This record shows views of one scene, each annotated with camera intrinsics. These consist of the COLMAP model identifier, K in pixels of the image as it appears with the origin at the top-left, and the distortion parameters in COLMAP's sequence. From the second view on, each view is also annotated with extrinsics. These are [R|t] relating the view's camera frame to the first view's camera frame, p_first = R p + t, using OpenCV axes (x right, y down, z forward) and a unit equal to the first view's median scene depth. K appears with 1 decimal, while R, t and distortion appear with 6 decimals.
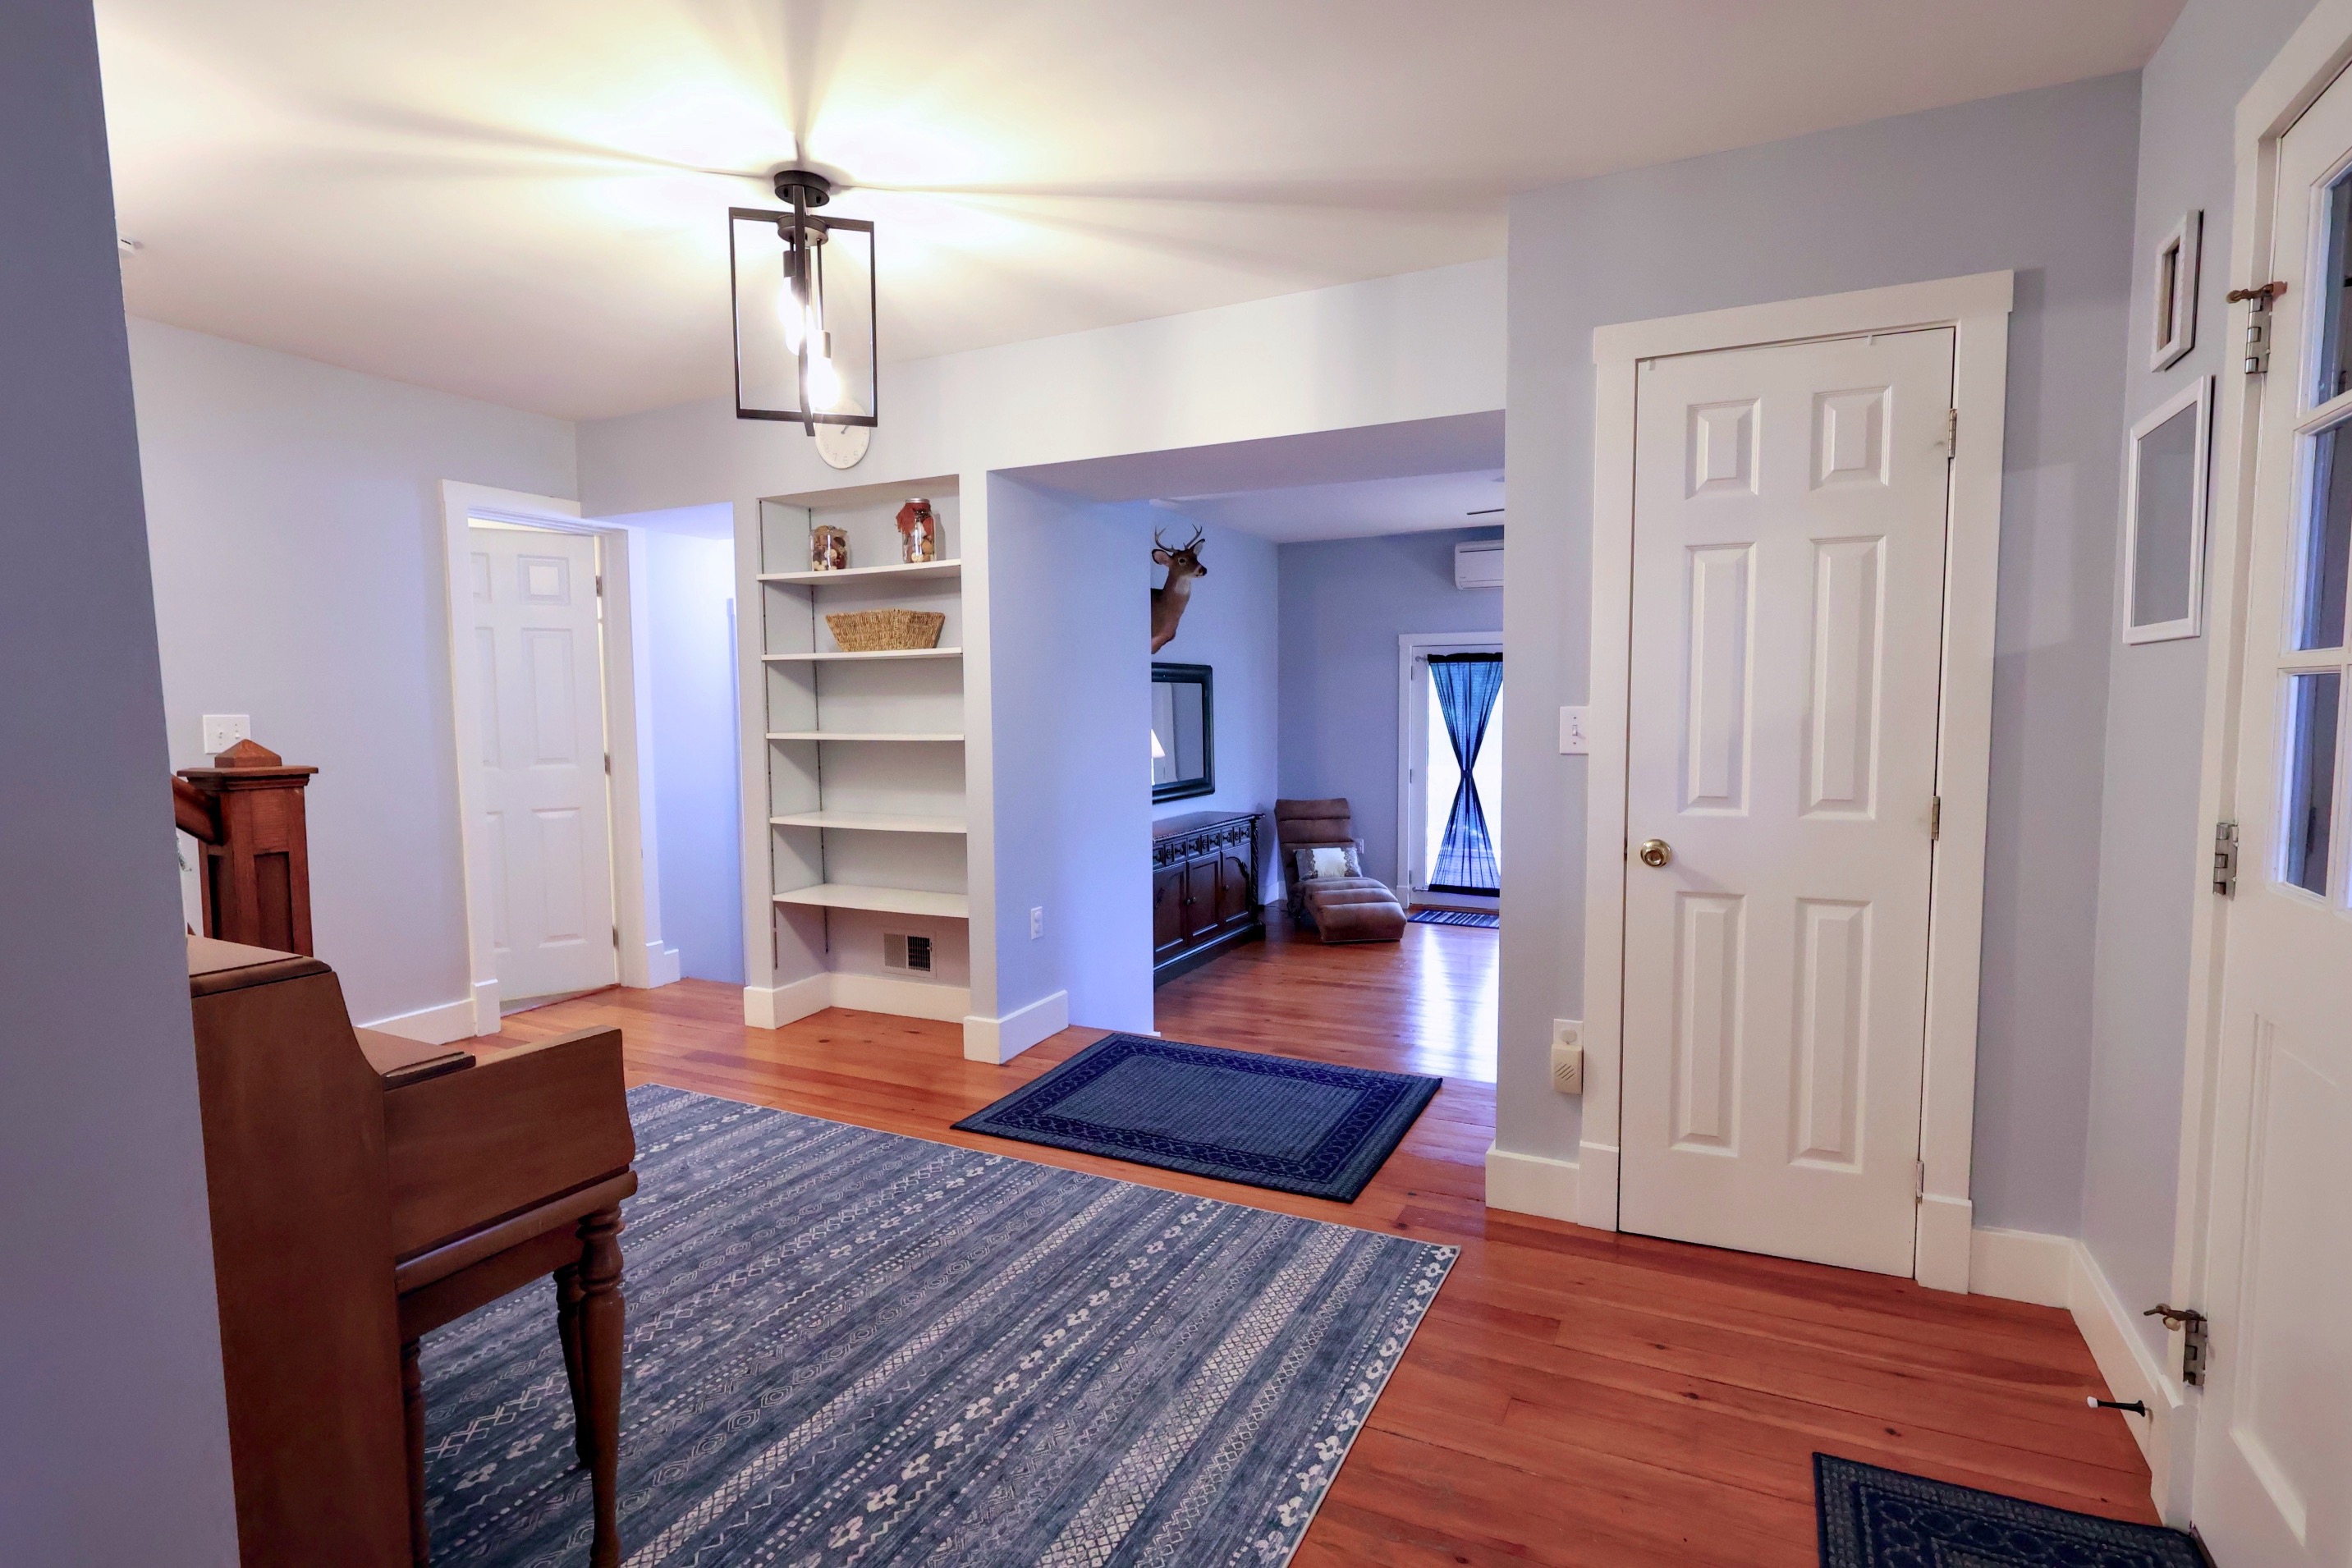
lens RADIAL K [[1186.4, 0, 1176.0], [0, 1186.4, 784.0], [0, 0, 1]] dist [0.000021, -0.000004]
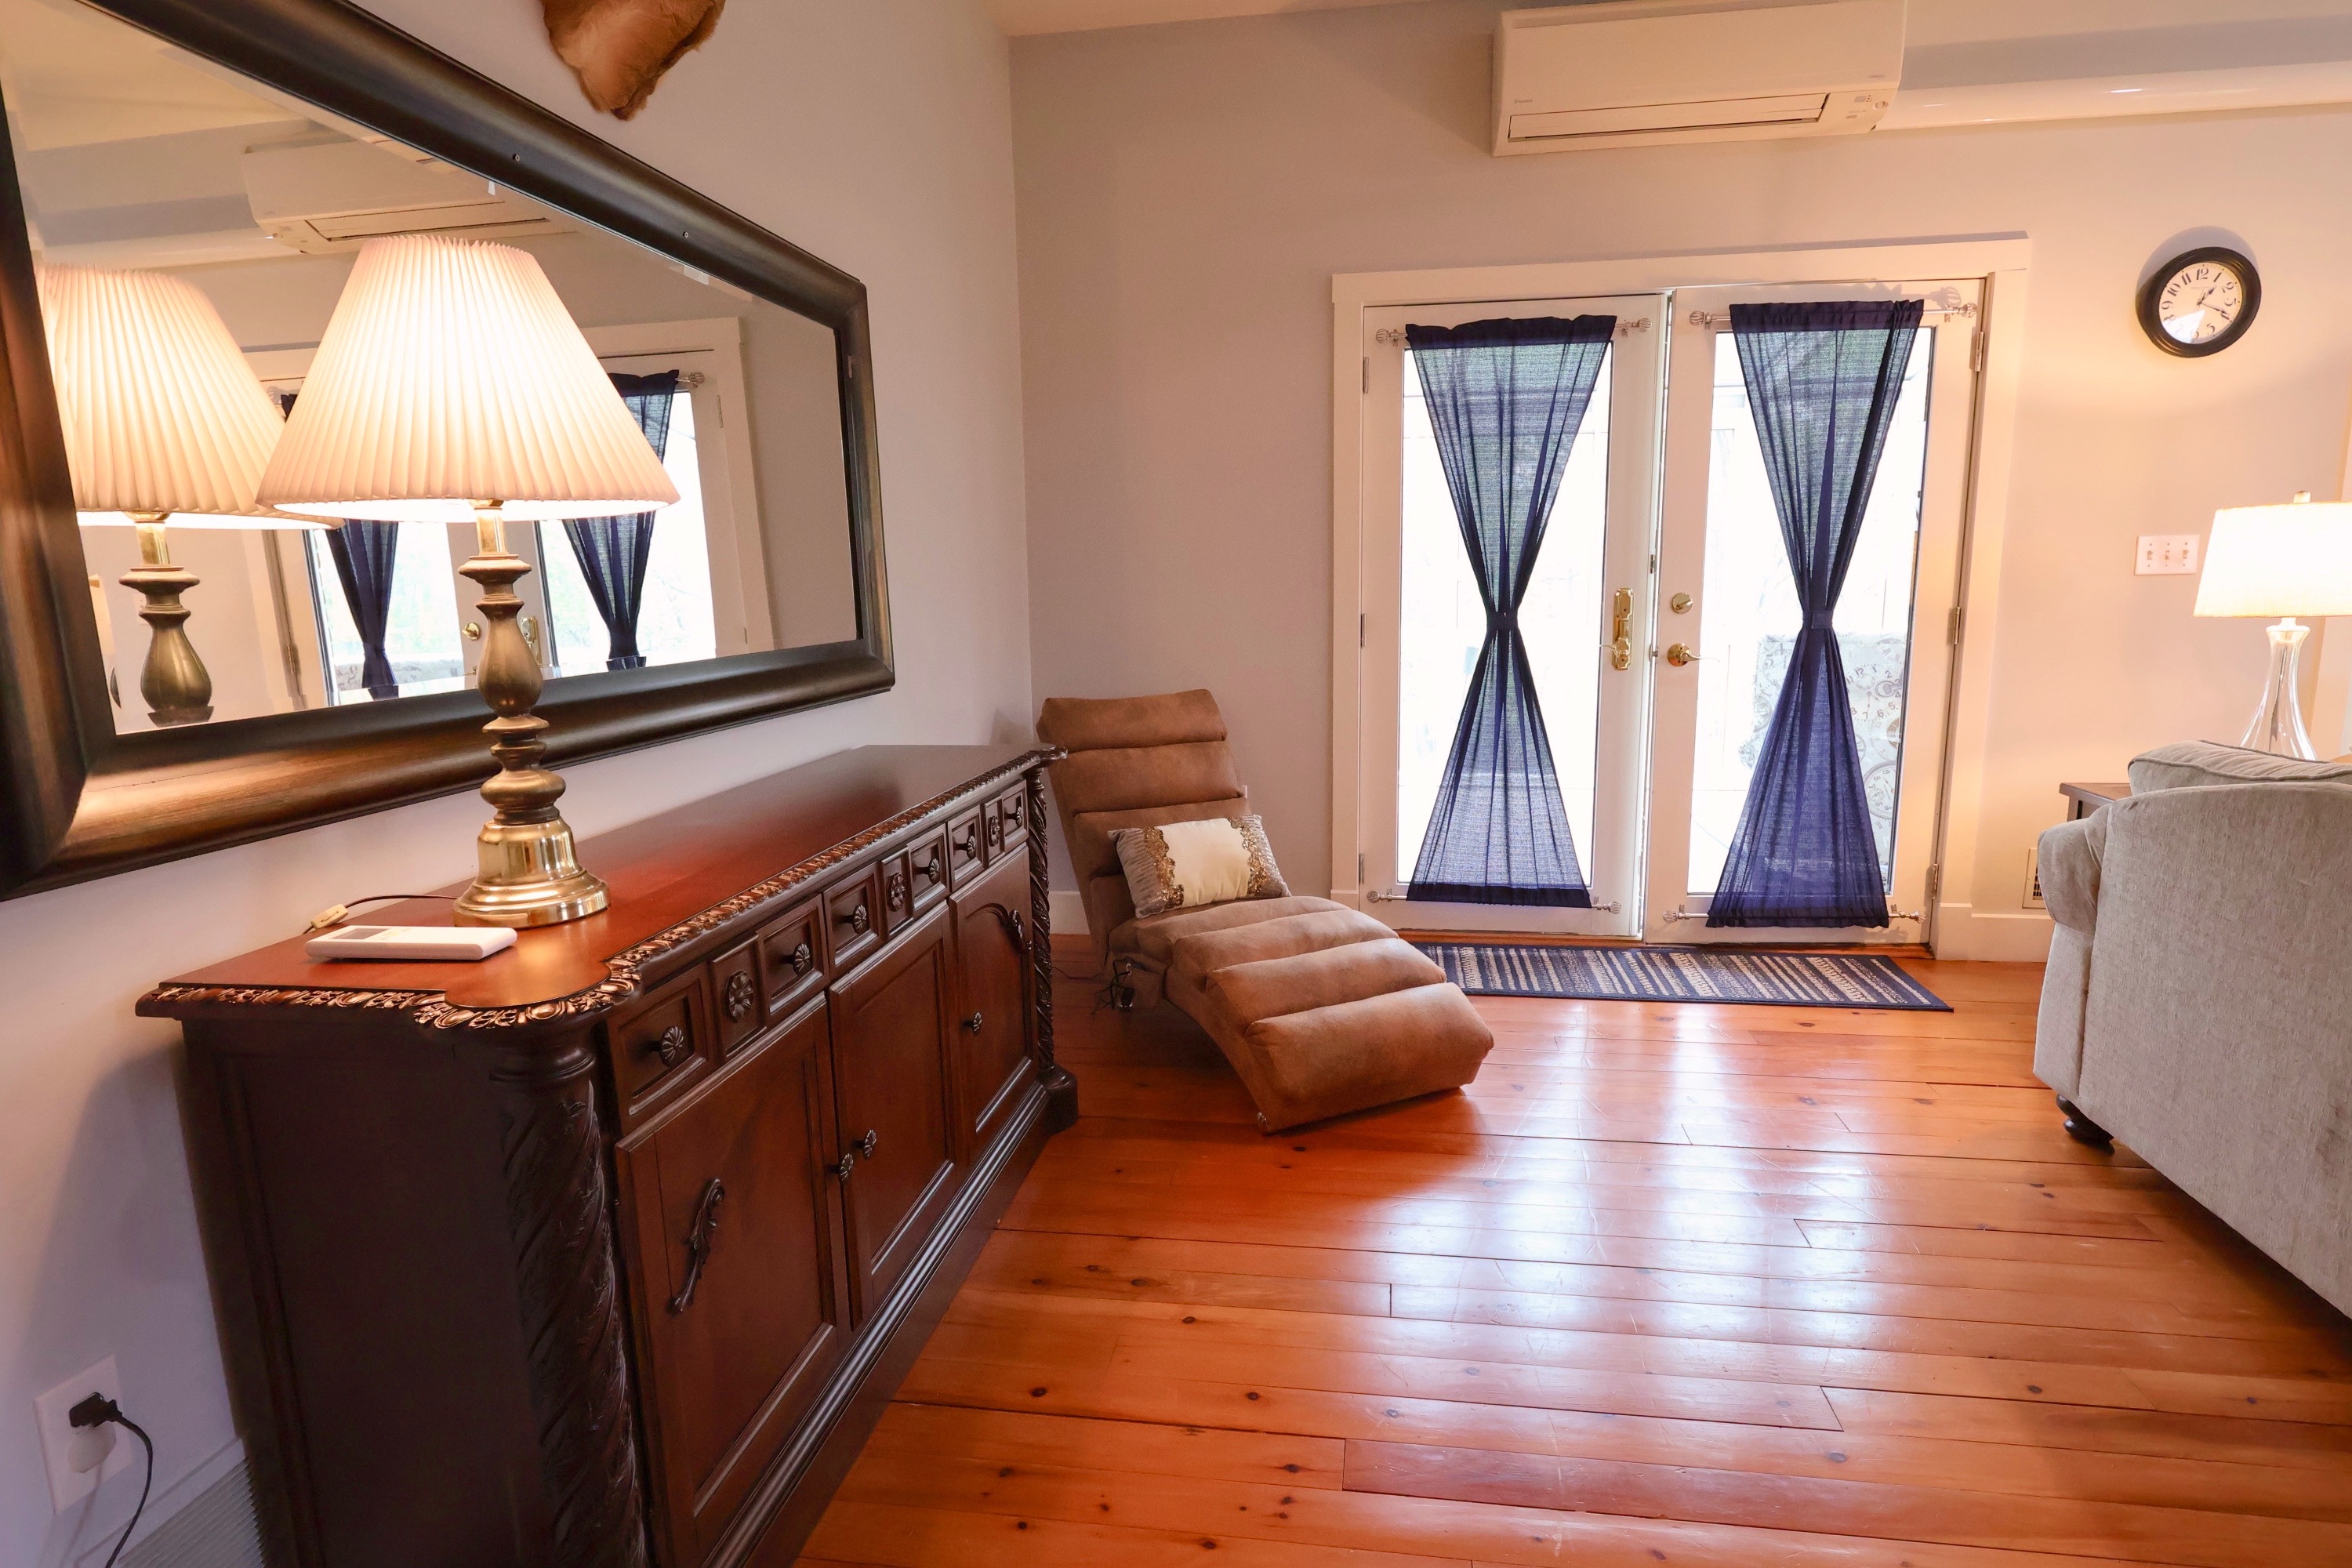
lens RADIAL K [[1267.3, 0, 1176.0], [0, 1267.3, 784.0], [0, 0, 1]] dist [-0.004720, 0.000351]
pose [[0.957274, -0.059936, 0.282905, 0.005998], [0.036409, 0.995481, 0.087702, 0.005833], [-0.286883, -0.073654, 0.955130, 0.600829]]
